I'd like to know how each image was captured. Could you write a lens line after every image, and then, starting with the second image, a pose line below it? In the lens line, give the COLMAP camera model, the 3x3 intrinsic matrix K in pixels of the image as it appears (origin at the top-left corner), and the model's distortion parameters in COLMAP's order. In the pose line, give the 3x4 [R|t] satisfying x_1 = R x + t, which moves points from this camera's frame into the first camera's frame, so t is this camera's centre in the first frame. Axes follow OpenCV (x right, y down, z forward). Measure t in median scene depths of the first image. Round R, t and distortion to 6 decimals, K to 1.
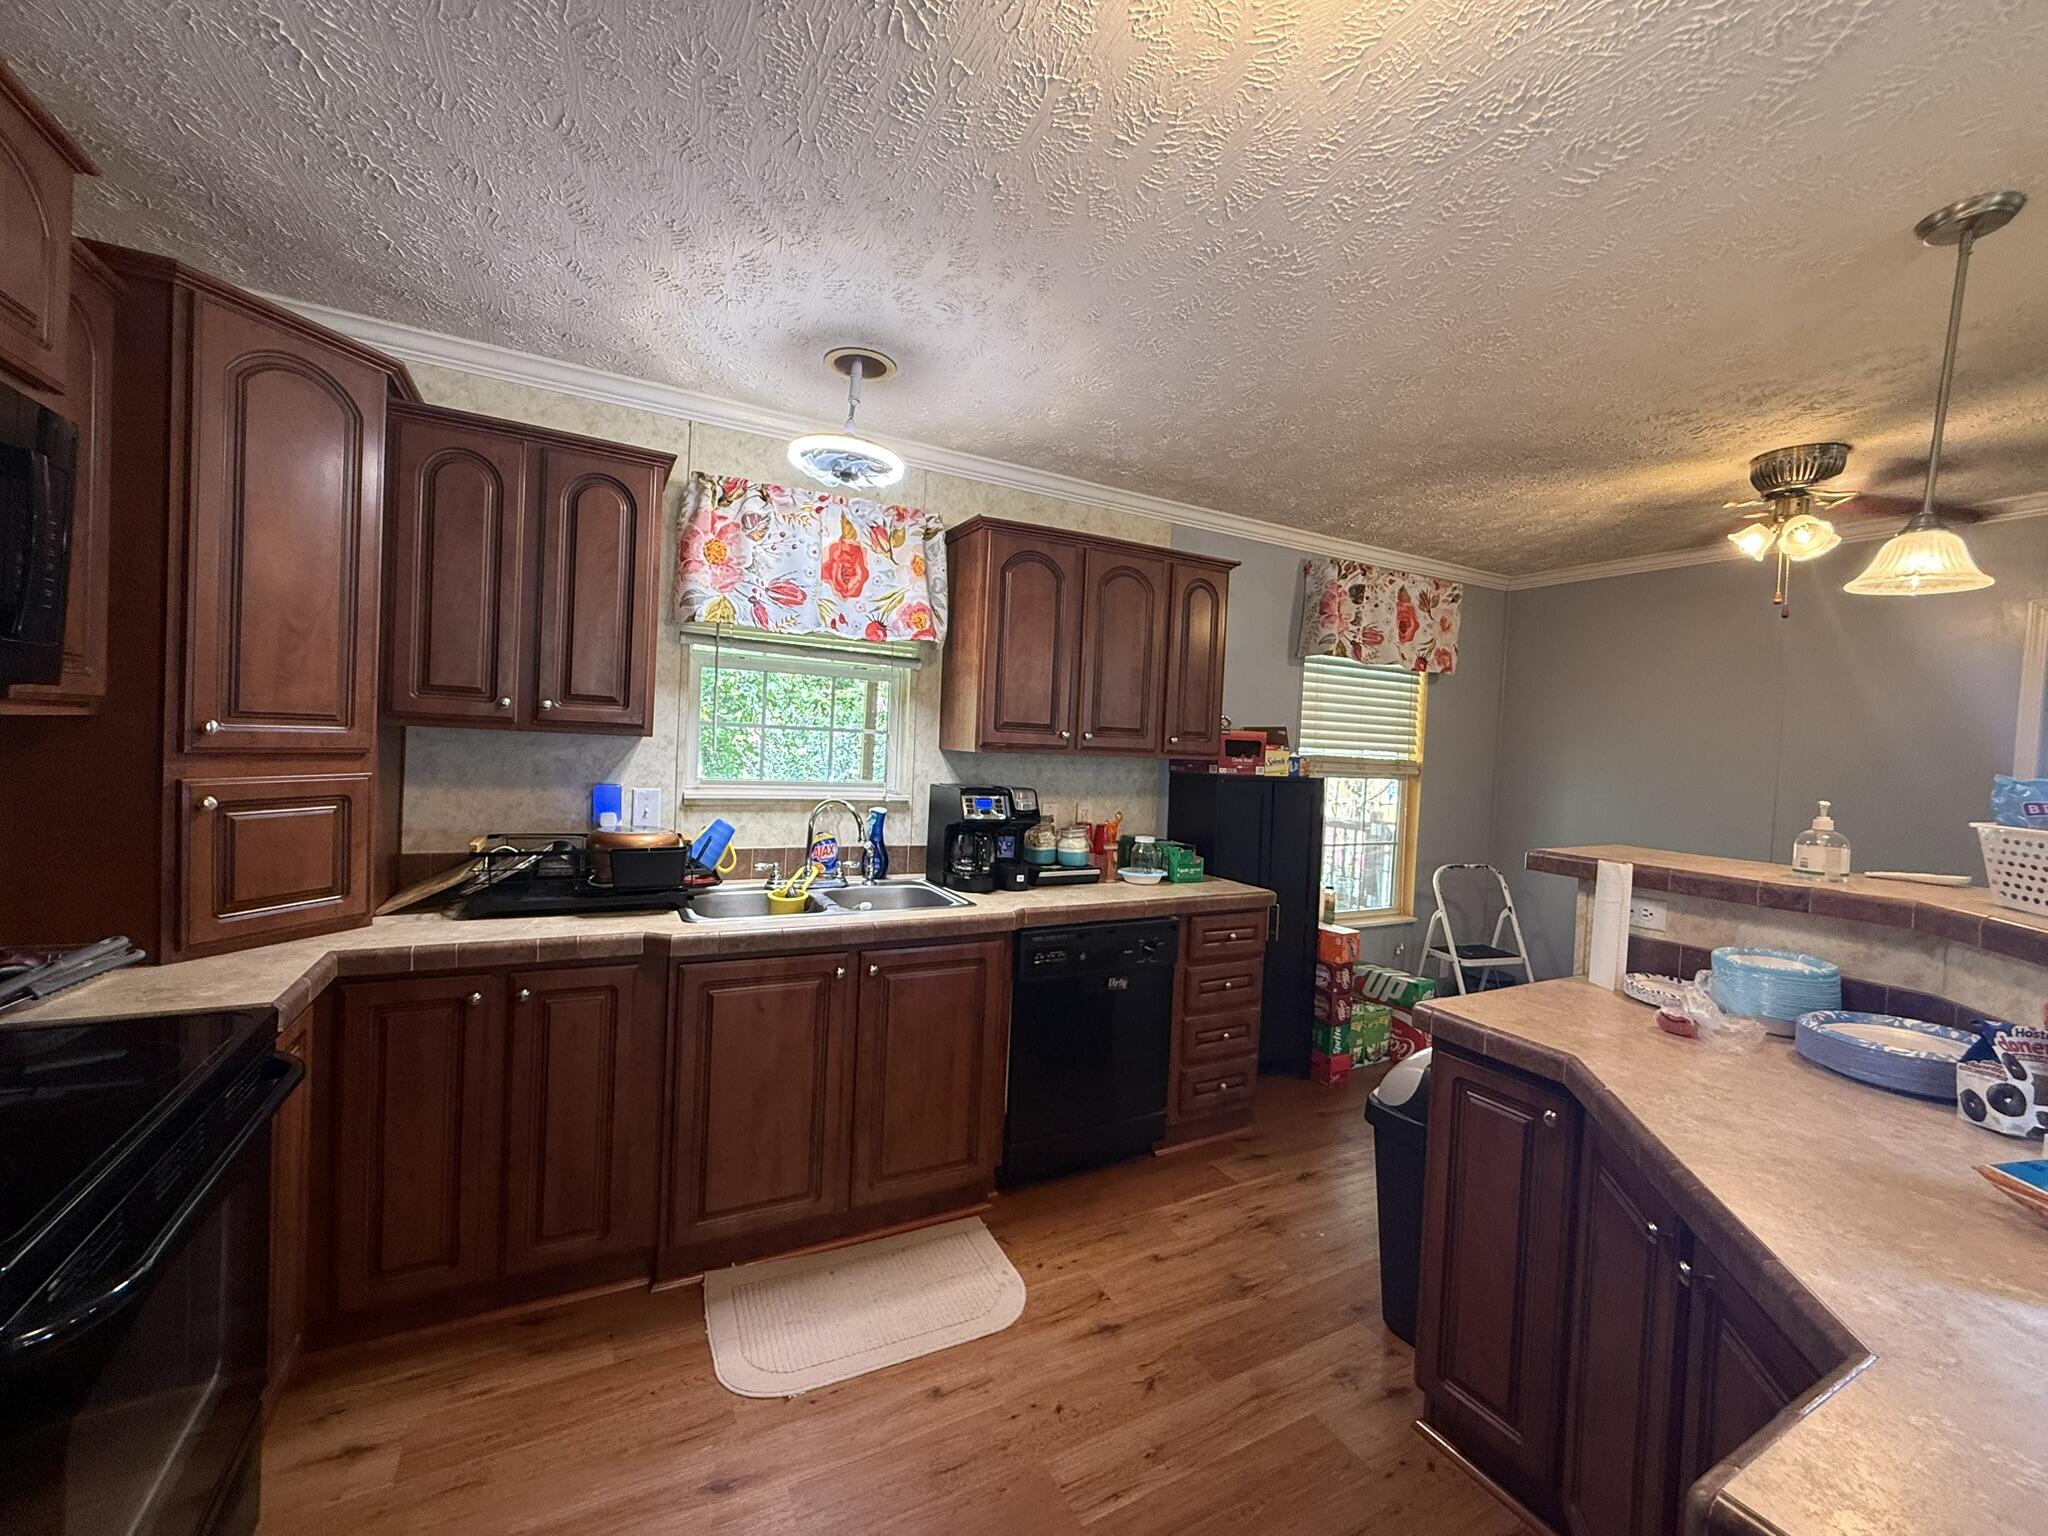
lens RADIAL K [[819.6, 0, 1018.1], [0, 819.6, 768.1], [0, 0, 1]] dist [0.001001, -0.000074]
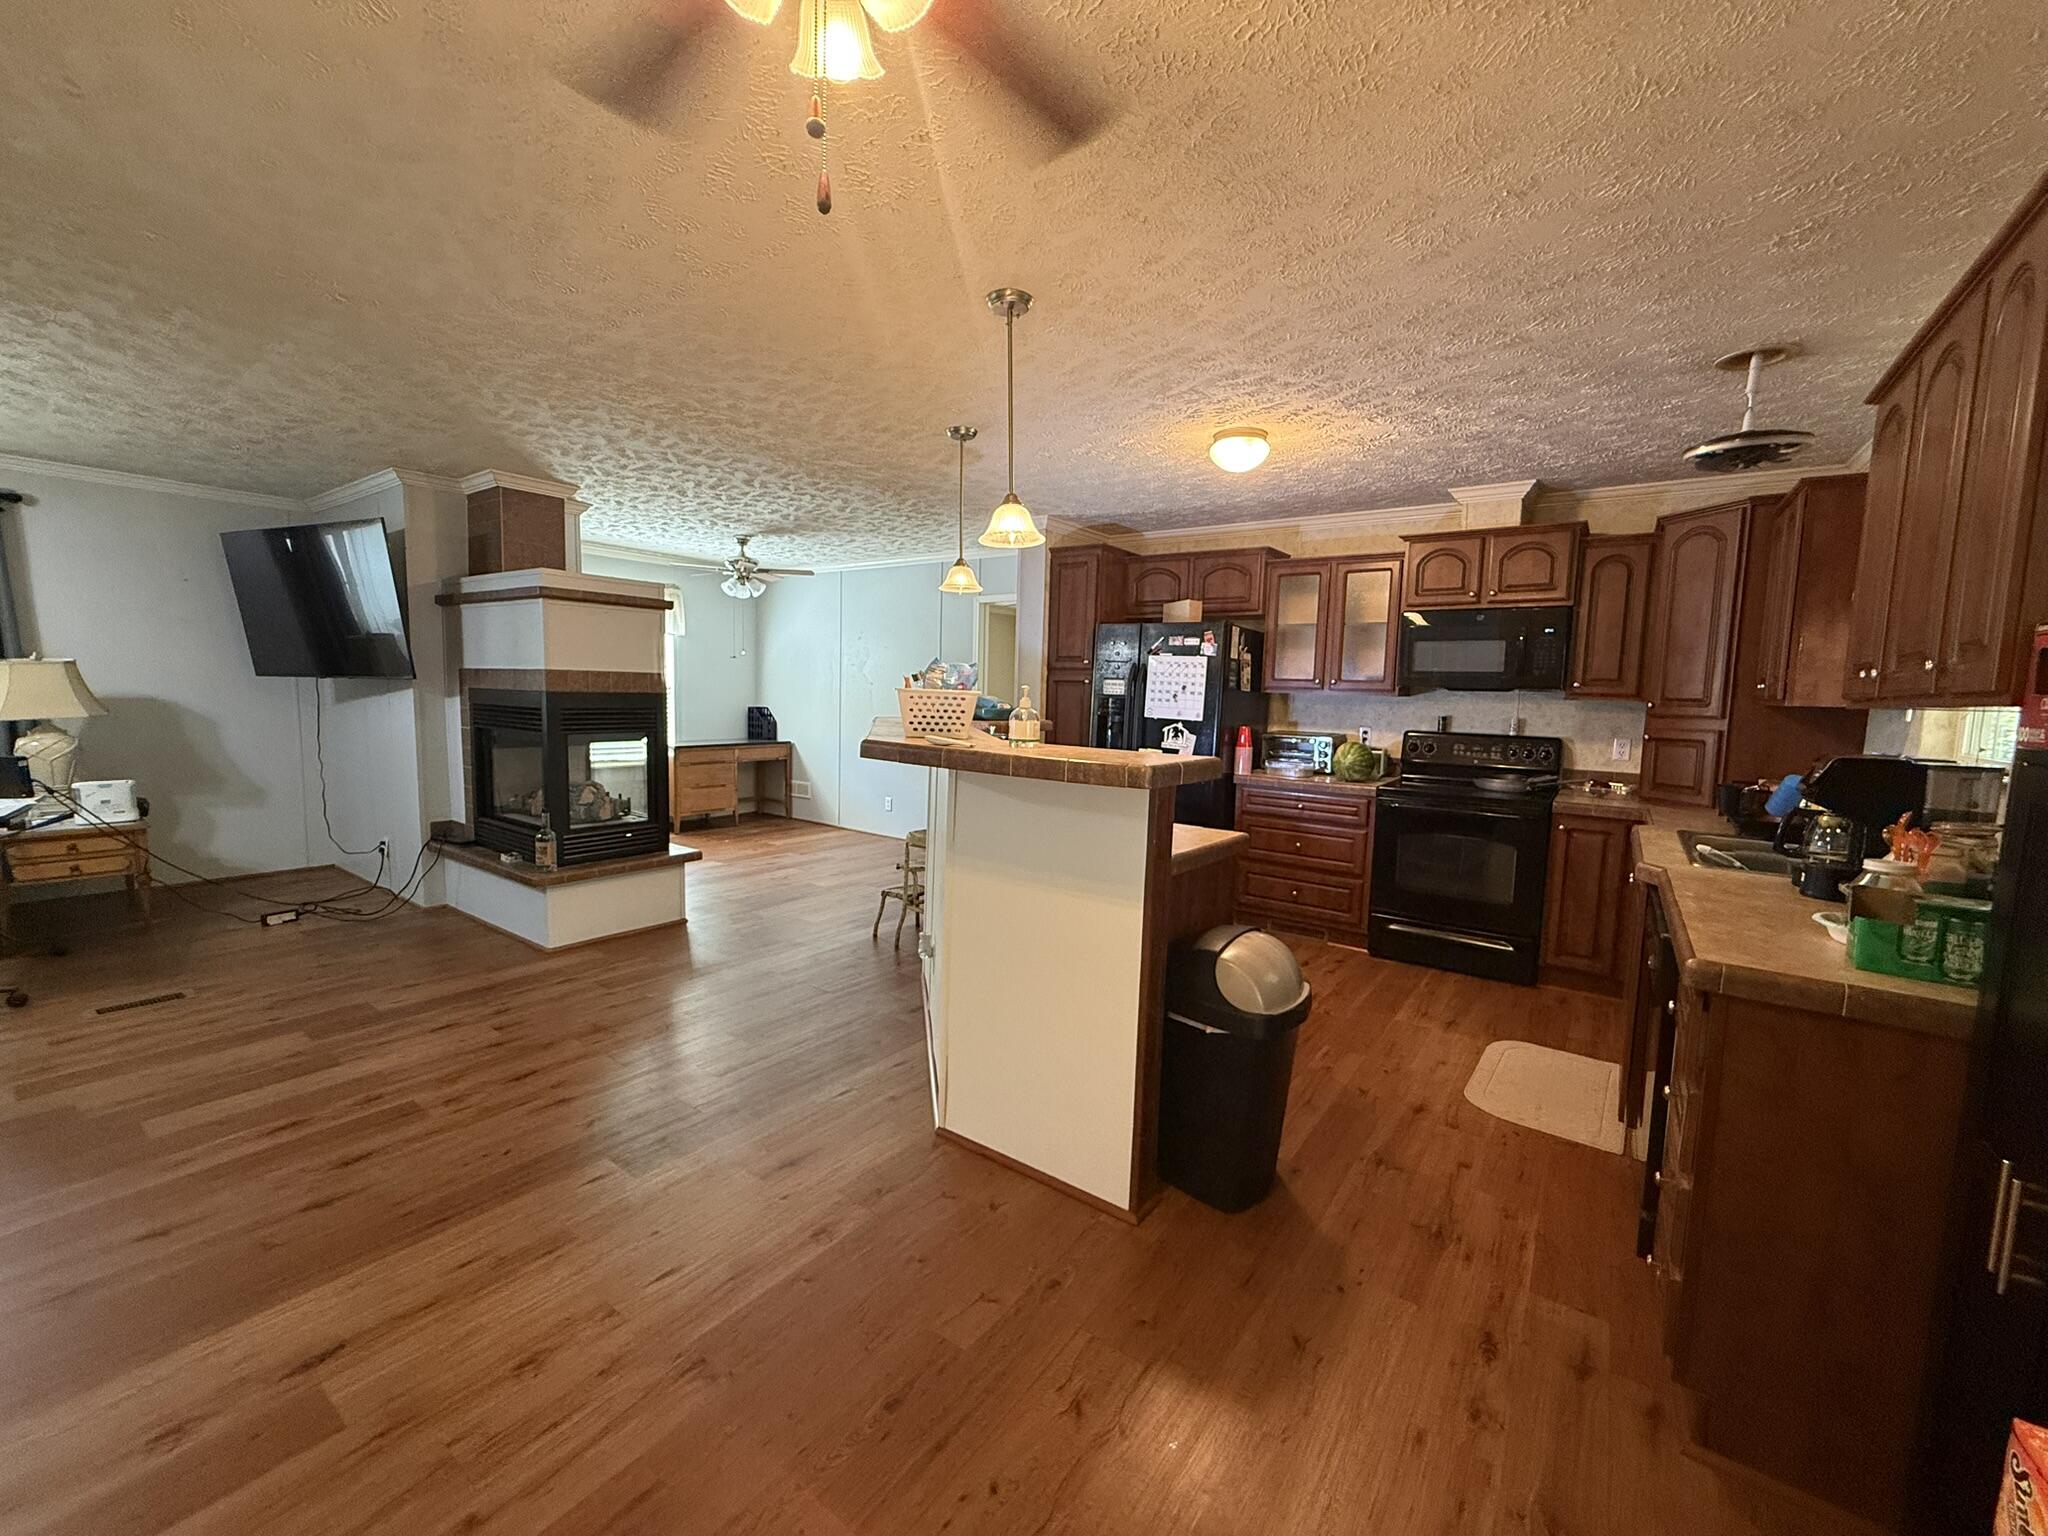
lens RADIAL K [[819.6, 0, 1018.1], [0, 819.6, 768.1], [0, 0, 1]] dist [0.001001, -0.000074]
pose [[-0.897782, -0.029122, -0.439476, 0.758252], [-0.084619, 0.990628, 0.107218, 0.014737], [0.432235, 0.133446, -0.891832, 1.055858]]
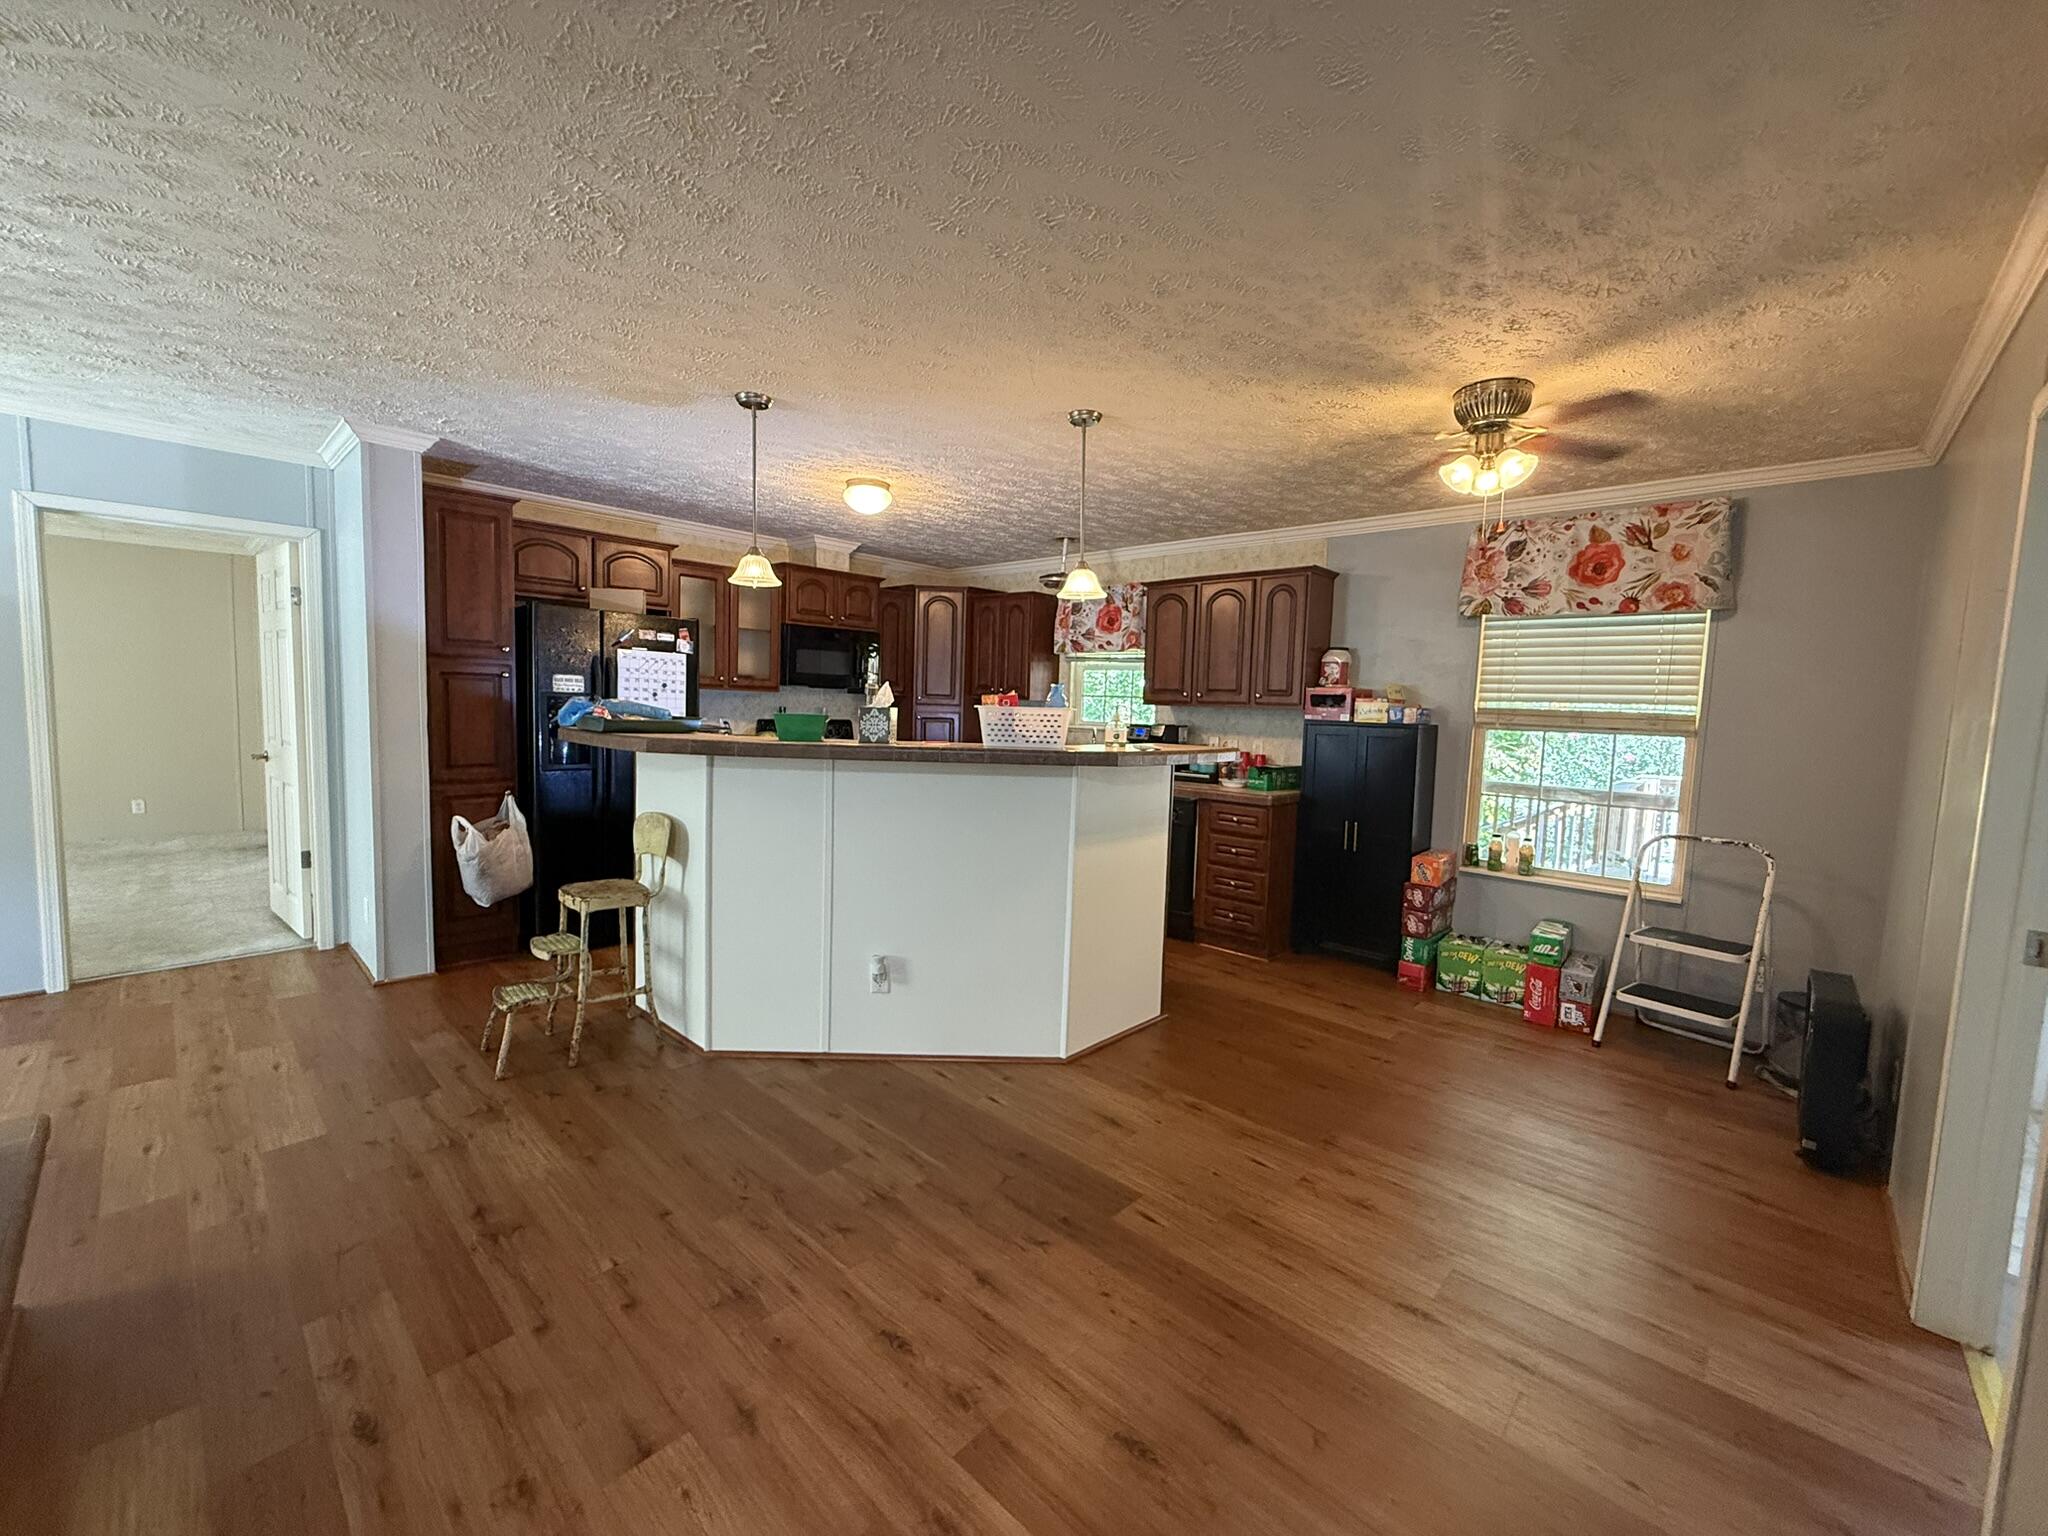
lens RADIAL K [[819.6, 0, 1018.1], [0, 819.6, 768.1], [0, 0, 1]] dist [0.001001, -0.000074]
pose [[0.322522, 0.041408, -0.945656, 1.306358], [-0.049125, 0.998429, 0.026964, 0.071025], [0.945287, 0.037758, 0.324049, 0.086405]]
